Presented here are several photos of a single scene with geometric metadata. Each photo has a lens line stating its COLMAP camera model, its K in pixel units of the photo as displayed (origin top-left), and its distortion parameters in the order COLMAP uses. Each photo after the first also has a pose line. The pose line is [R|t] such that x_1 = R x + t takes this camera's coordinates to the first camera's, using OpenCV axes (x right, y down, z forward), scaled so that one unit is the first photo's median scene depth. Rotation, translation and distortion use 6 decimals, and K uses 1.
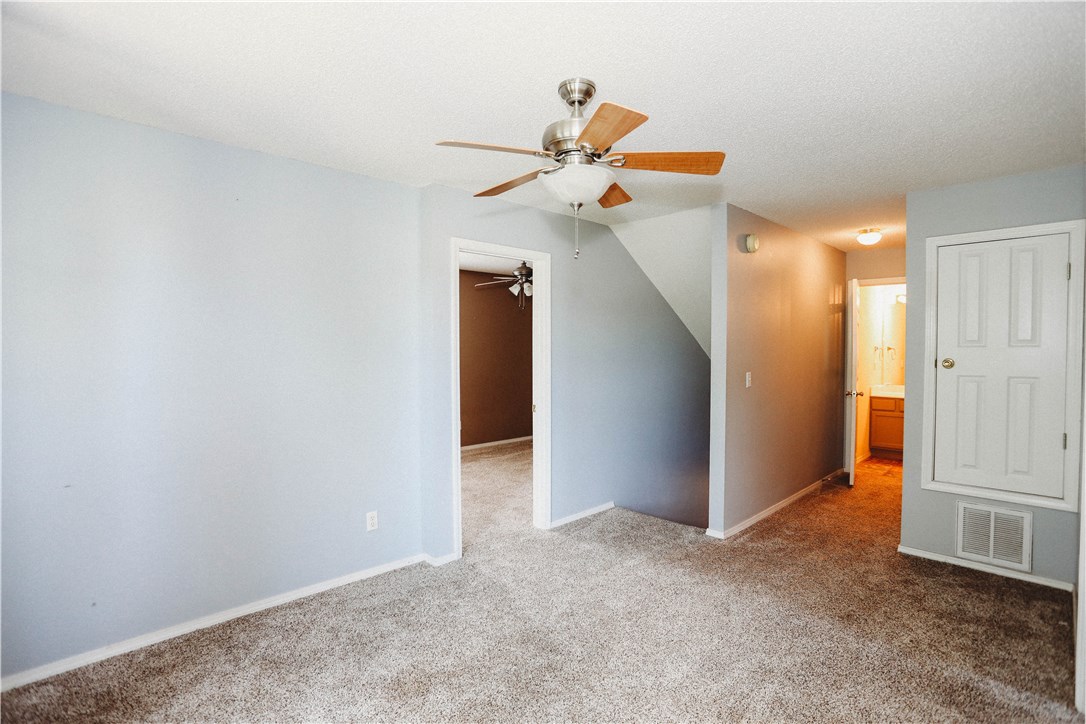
lens RADIAL K [[527.8, 0, 544.5], [0, 527.8, 355.6], [0, 0, 1]] dist [-0.070911, 0.027783]
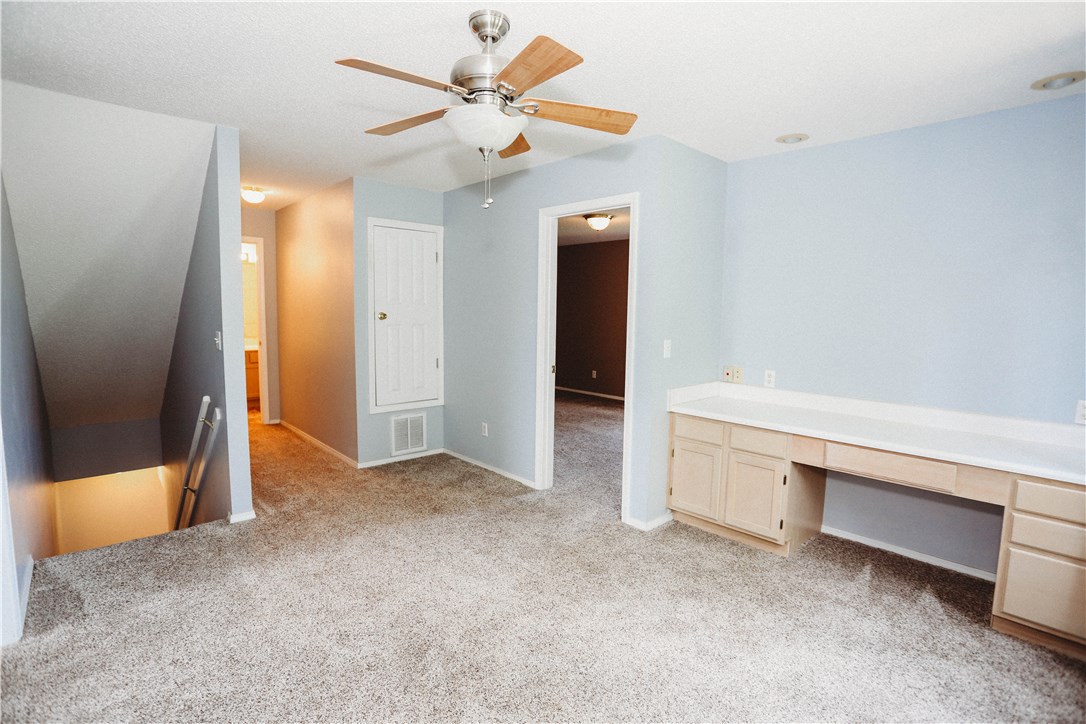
lens RADIAL K [[527.8, 0, 542.7], [0, 527.8, 352.2], [0, 0, 1]] dist [-0.070911, 0.027783]
pose [[0.021508, -0.078982, 0.996644, -0.560593], [-0.002408, 0.996868, 0.079051, 0.000417], [-0.999766, -0.004100, 0.021250, 0.550560]]
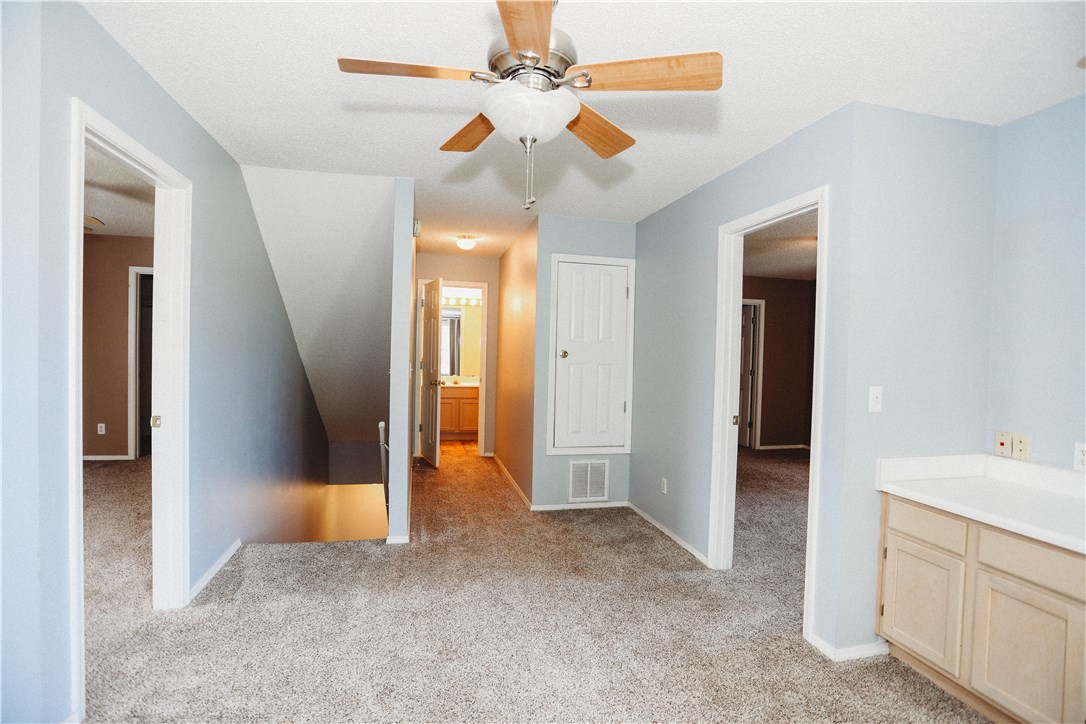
lens RADIAL K [[527.8, 0, 541.7], [0, 527.8, 354.9], [0, 0, 1]] dist [-0.070911, 0.027783]
pose [[0.512858, 0.009867, 0.858417, -0.370823], [-0.014061, 0.999896, -0.003092, 0.022286], [-0.858359, -0.010484, 0.512943, 0.366149]]
